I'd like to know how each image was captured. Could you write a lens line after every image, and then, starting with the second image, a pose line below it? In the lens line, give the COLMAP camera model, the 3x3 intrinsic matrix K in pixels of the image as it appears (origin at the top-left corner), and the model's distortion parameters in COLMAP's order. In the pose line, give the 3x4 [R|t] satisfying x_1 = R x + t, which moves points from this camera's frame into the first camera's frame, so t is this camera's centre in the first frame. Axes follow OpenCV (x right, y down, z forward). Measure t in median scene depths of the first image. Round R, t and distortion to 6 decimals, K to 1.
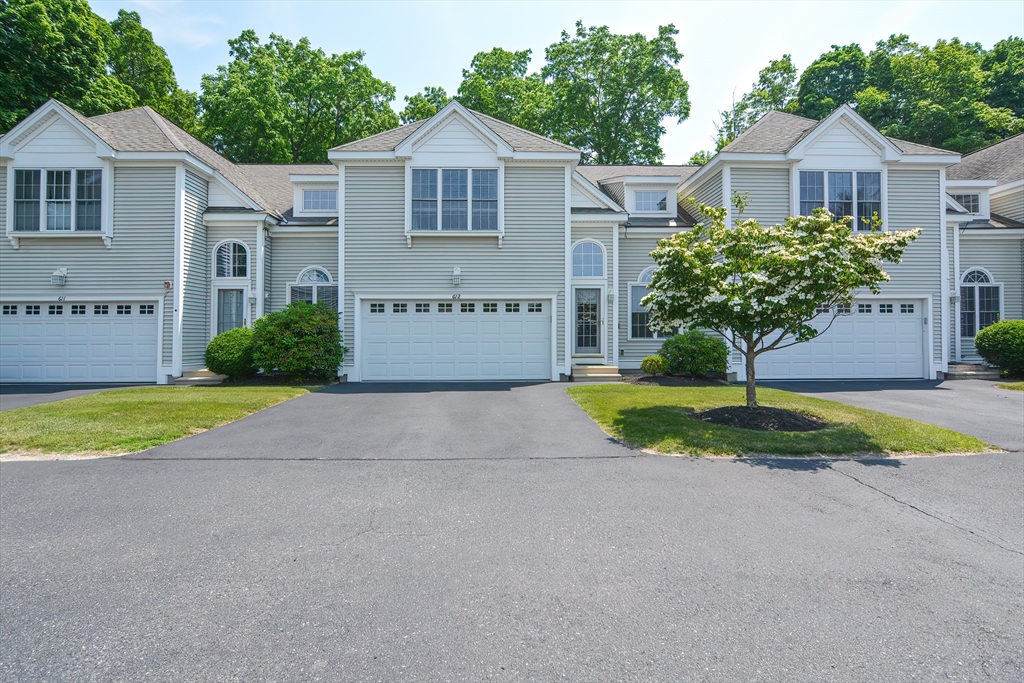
lens RADIAL K [[512.2, 0, 507.7], [0, 512.2, 328.7], [0, 0, 1]] dist [-0.030980, 0.020143]
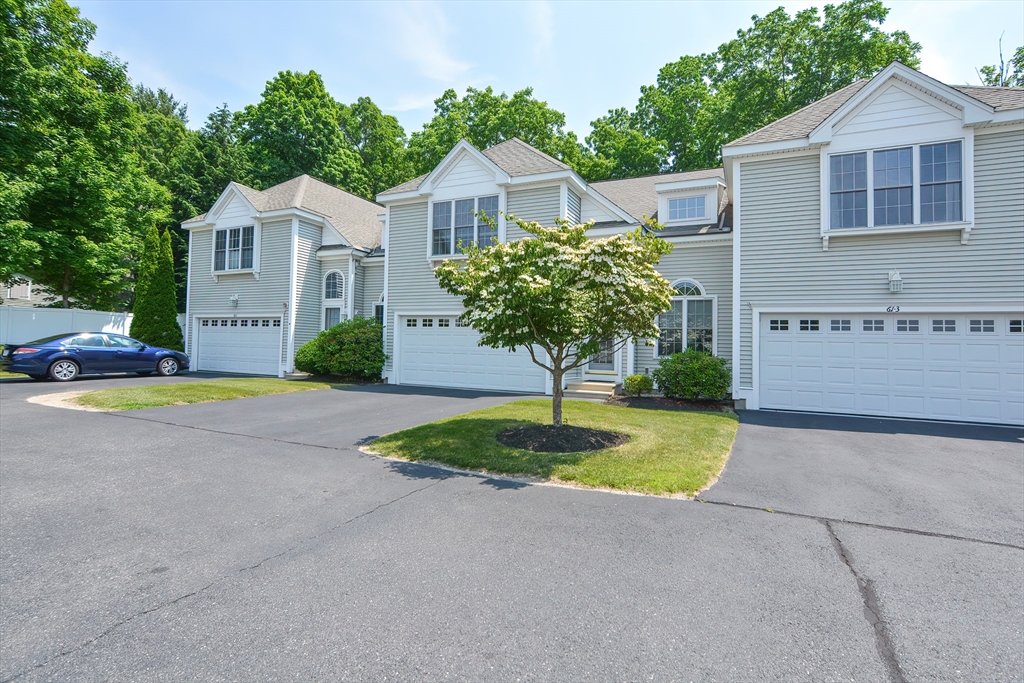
lens RADIAL K [[512.2, 0, 507.7], [0, 512.2, 328.7], [0, 0, 1]] dist [-0.030980, 0.020143]
pose [[0.888901, 0.009196, -0.458008, 0.488609], [-0.023231, 0.999417, -0.025020, -0.002456], [0.457510, 0.032881, 0.888596, 0.053479]]
